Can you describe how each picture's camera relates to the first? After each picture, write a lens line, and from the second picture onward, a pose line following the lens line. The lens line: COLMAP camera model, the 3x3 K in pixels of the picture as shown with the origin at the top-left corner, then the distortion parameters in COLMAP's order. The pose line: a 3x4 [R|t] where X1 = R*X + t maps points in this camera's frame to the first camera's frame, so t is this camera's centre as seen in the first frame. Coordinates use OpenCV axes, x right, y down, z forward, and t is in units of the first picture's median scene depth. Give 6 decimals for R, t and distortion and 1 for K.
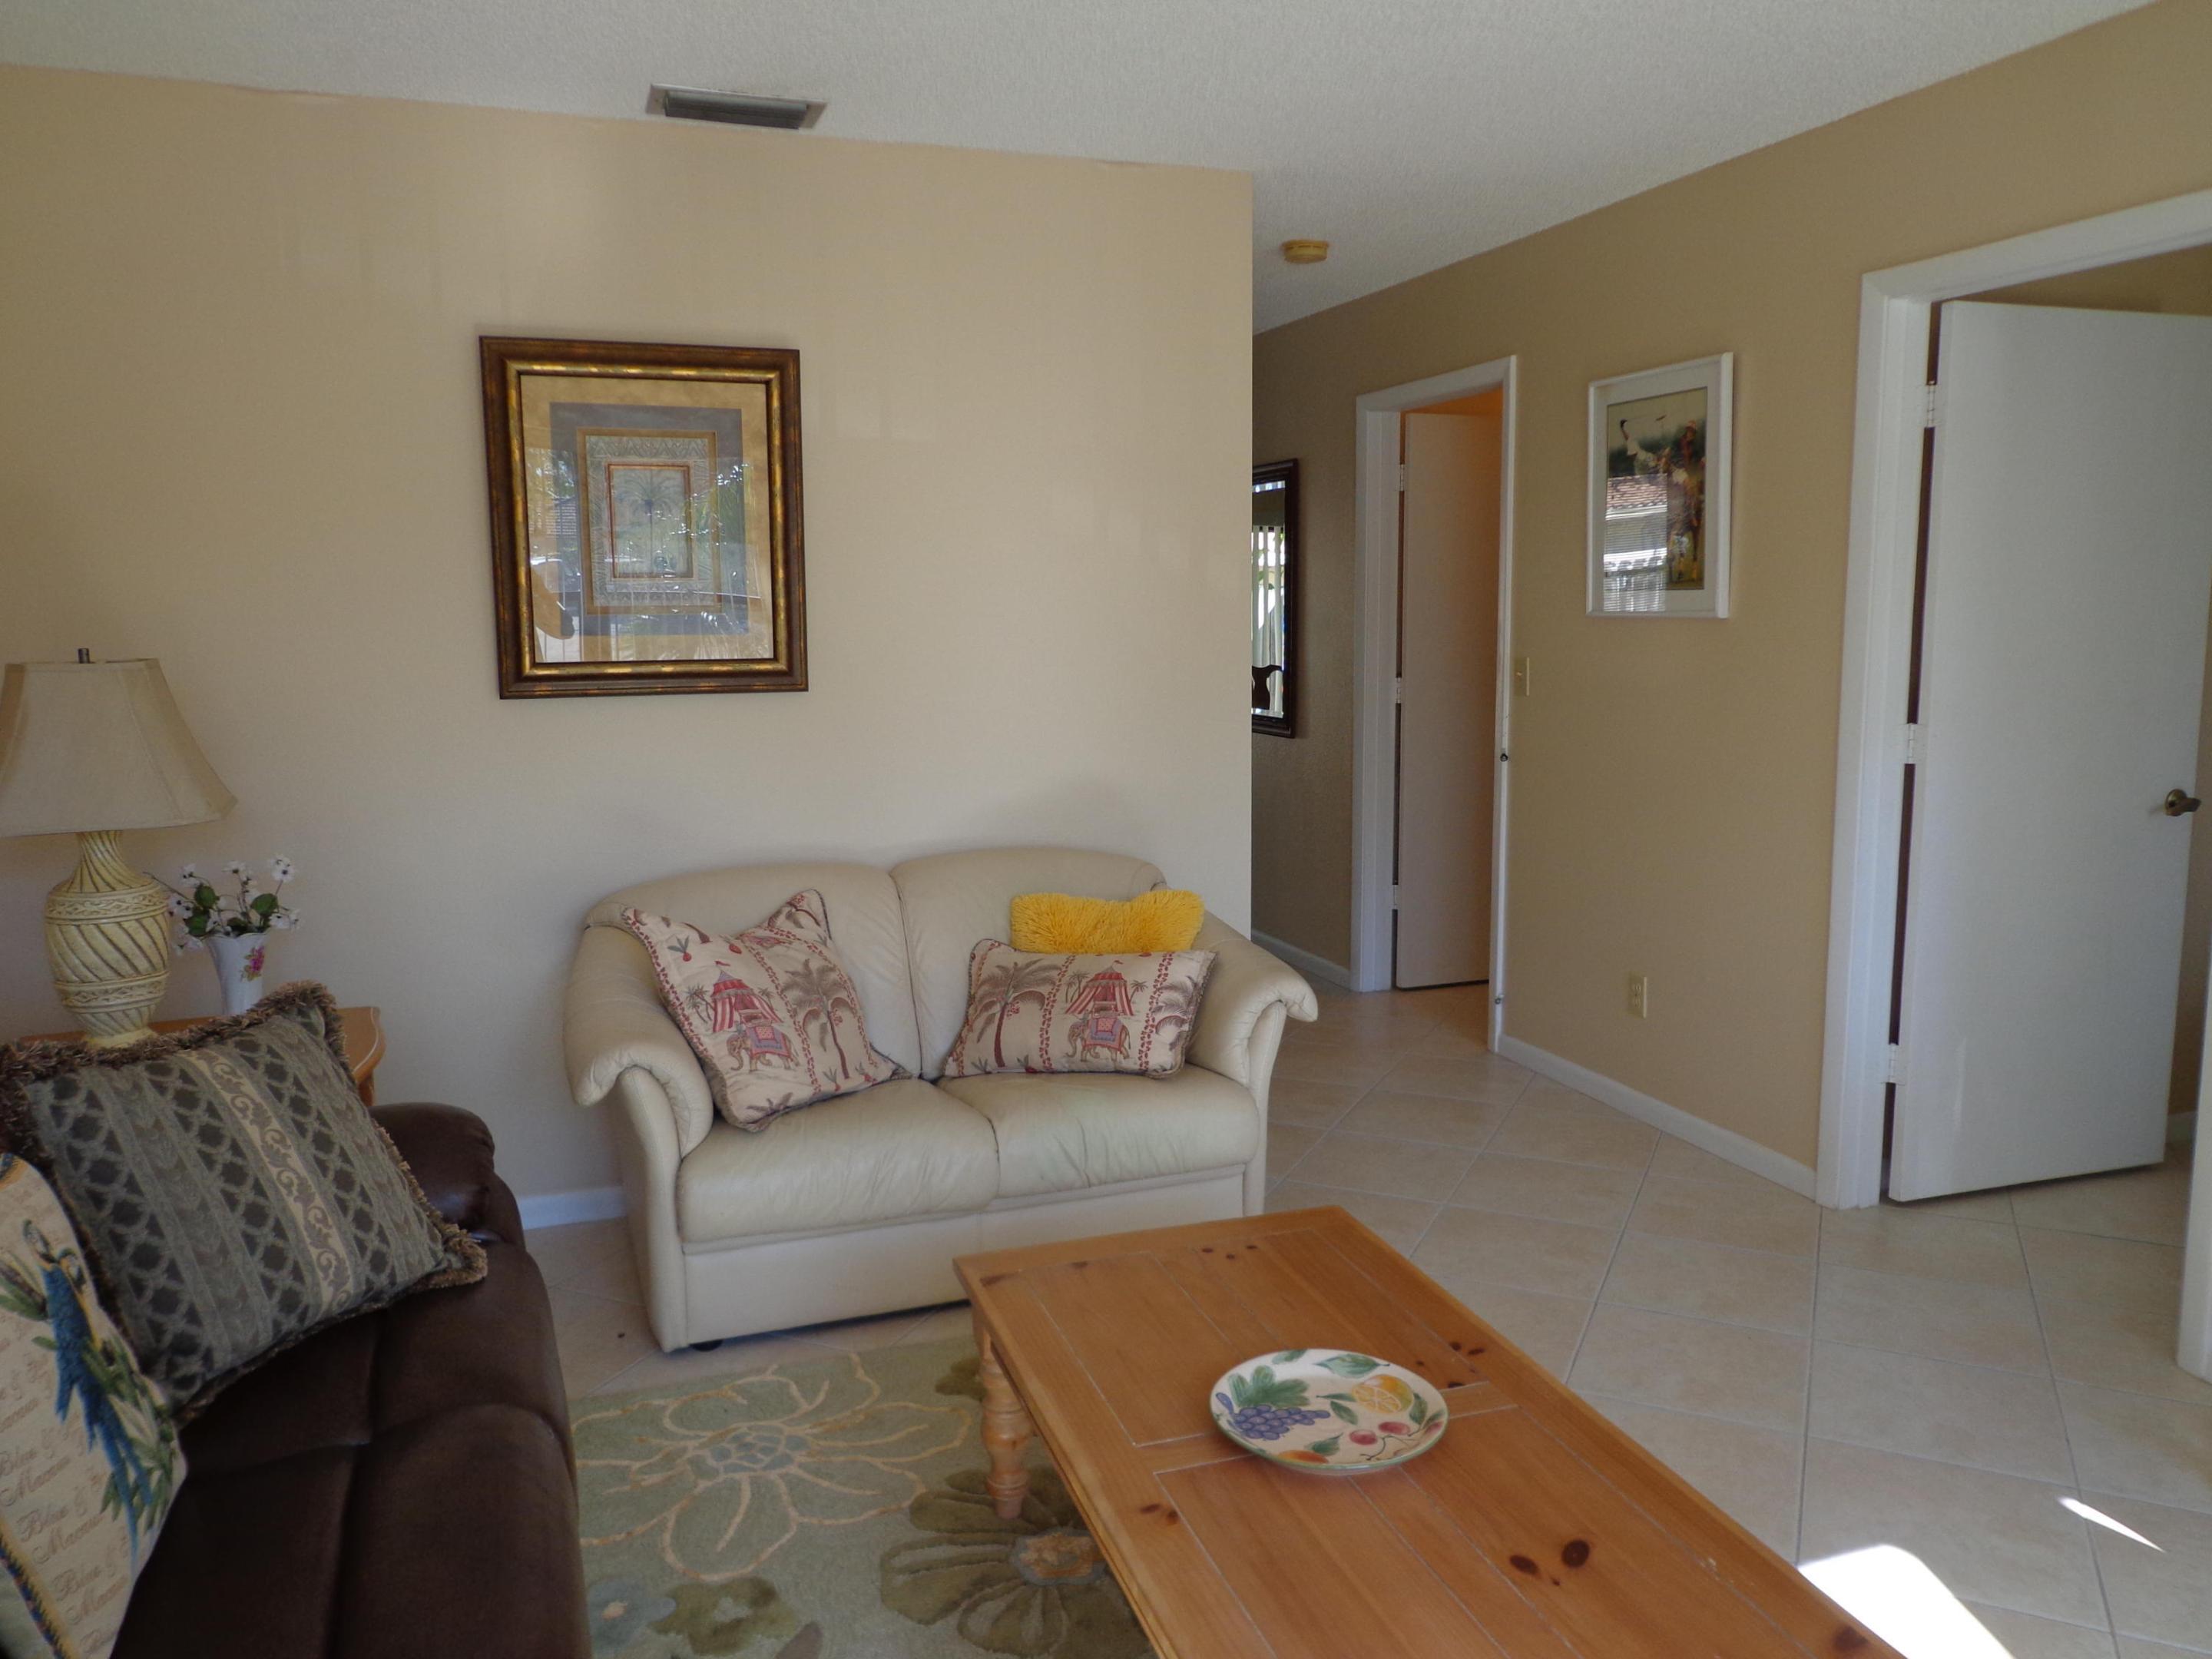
lens RADIAL K [[1638.7, 0, 1095.7], [0, 1638.7, 831.7], [0, 0, 1]] dist [-0.006199, 0.017552]
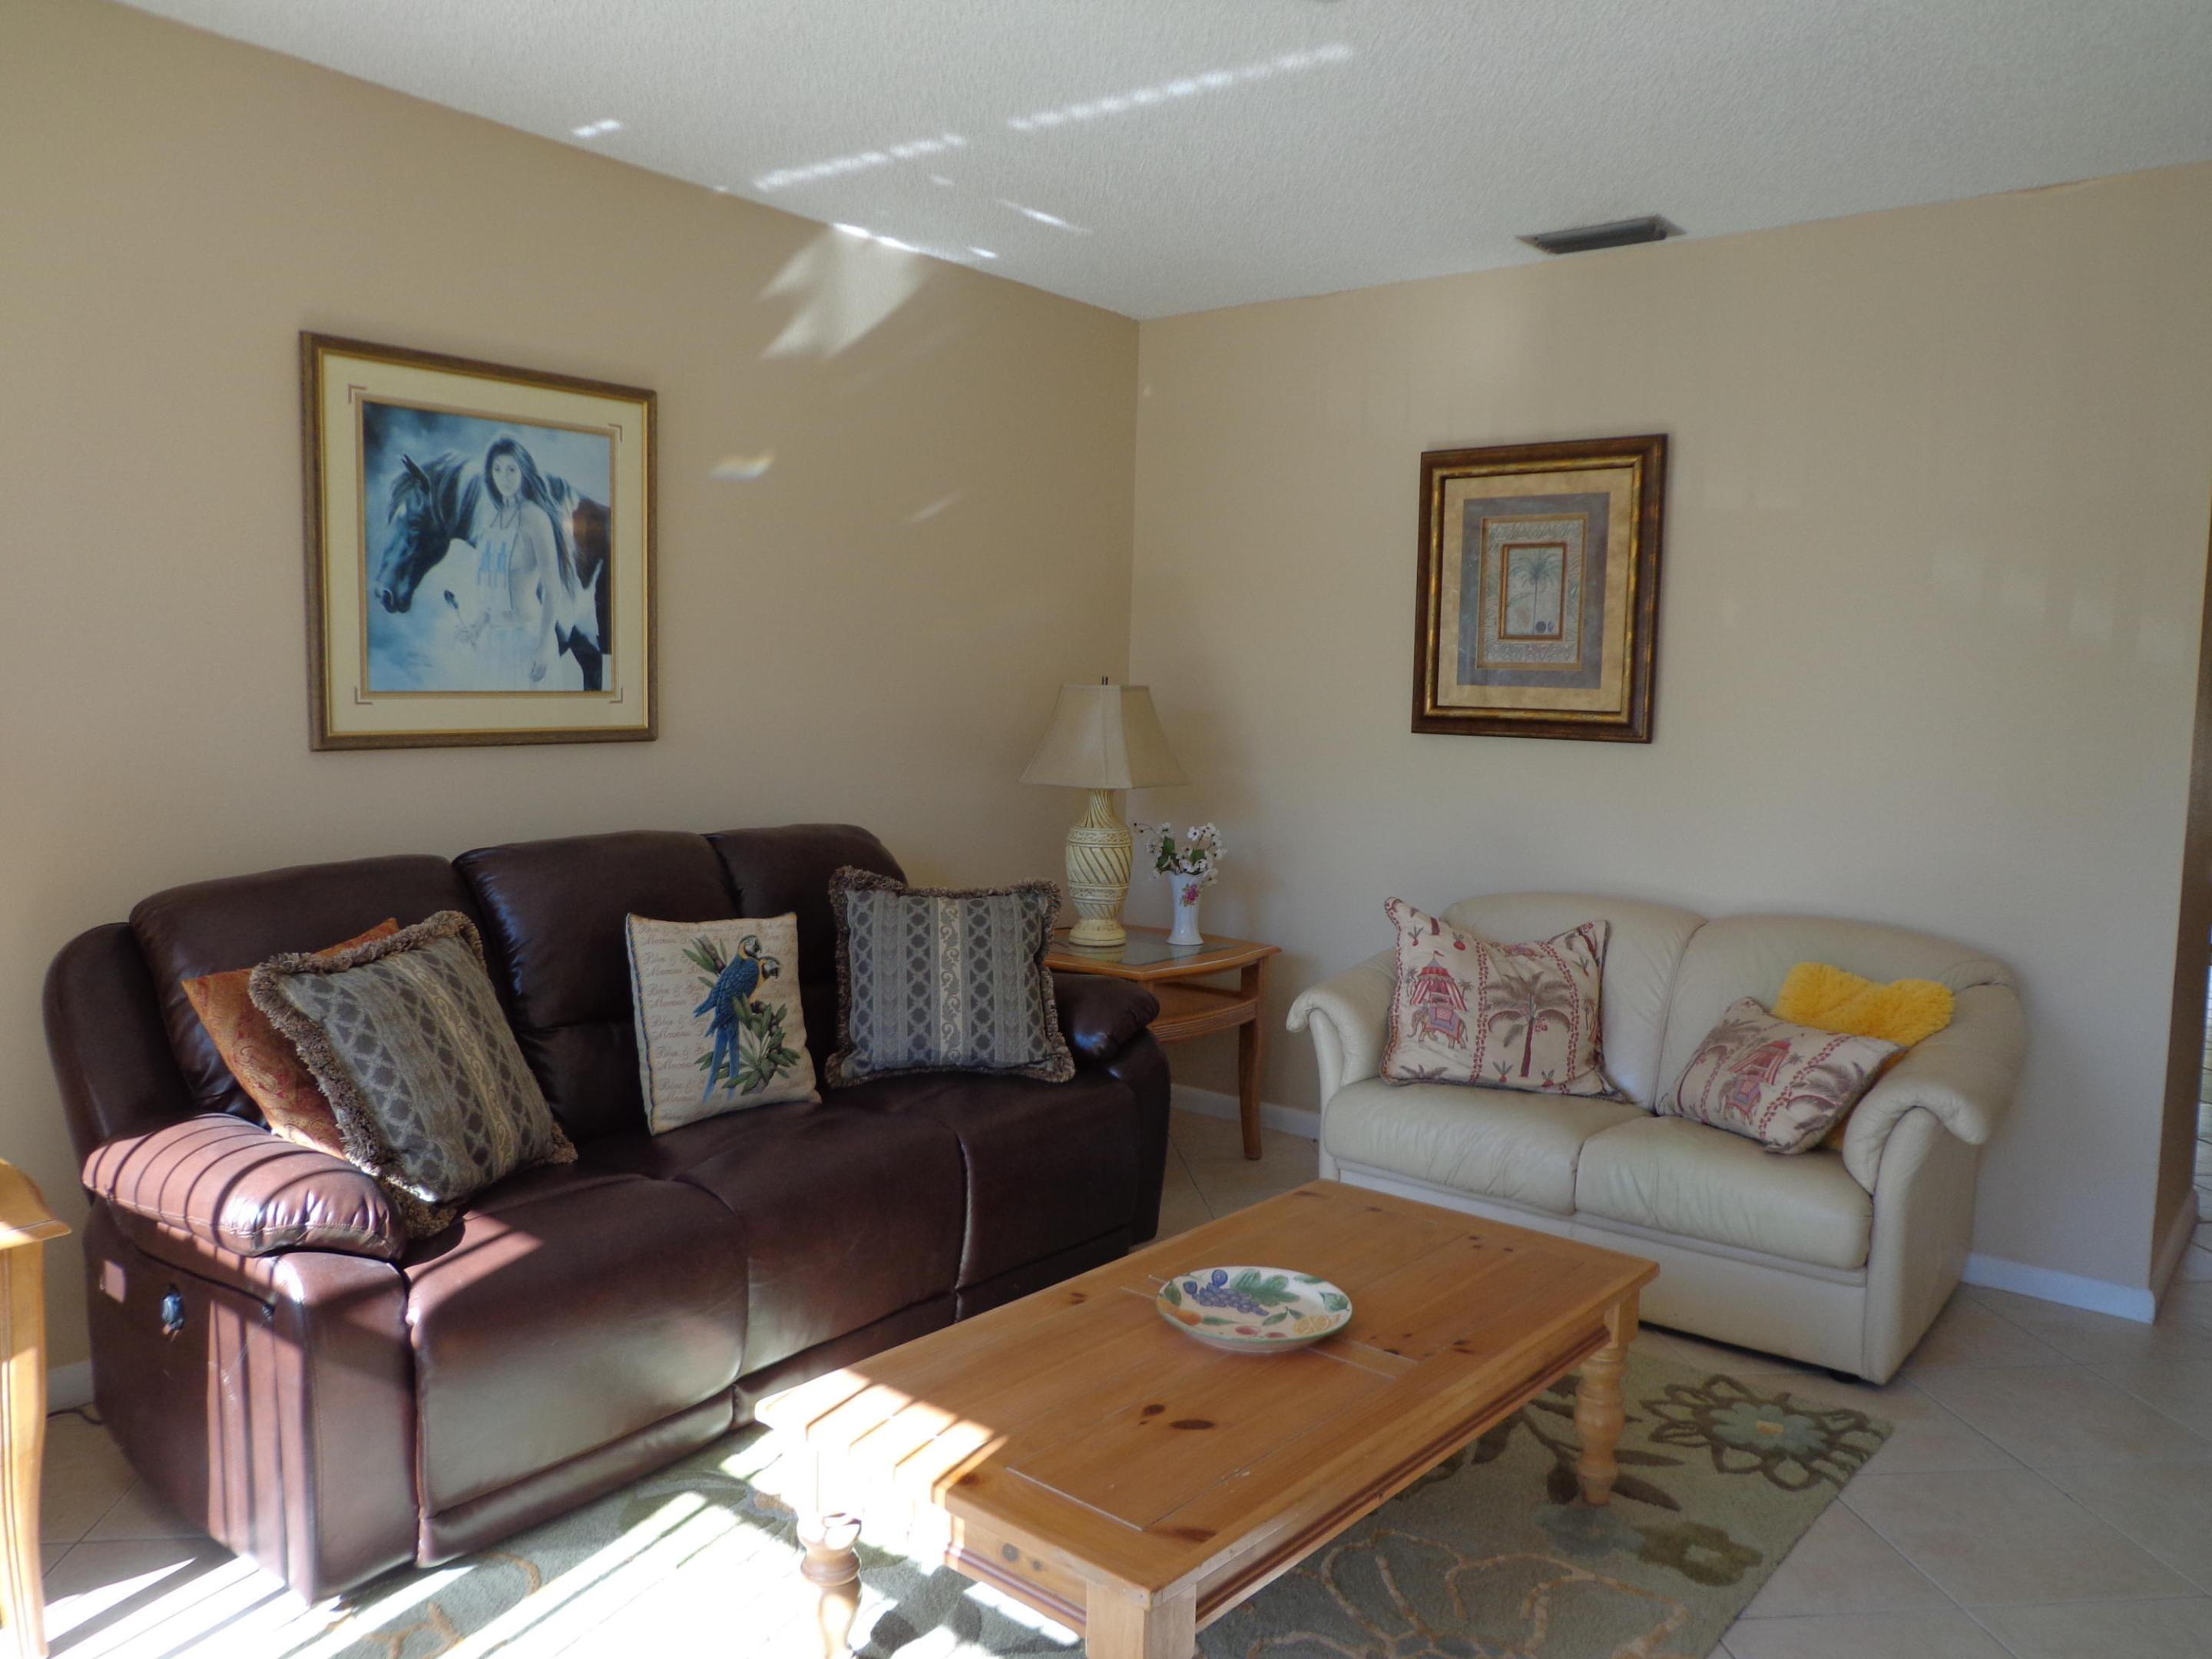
lens RADIAL K [[1638.7, 0, 1095.7], [0, 1638.7, 831.7], [0, 0, 1]] dist [-0.006199, 0.017552]
pose [[0.513143, 0.099667, -0.852497, 0.634509], [-0.146239, 0.988865, 0.027584, -0.004214], [0.845753, 0.110514, 0.522005, 0.140331]]
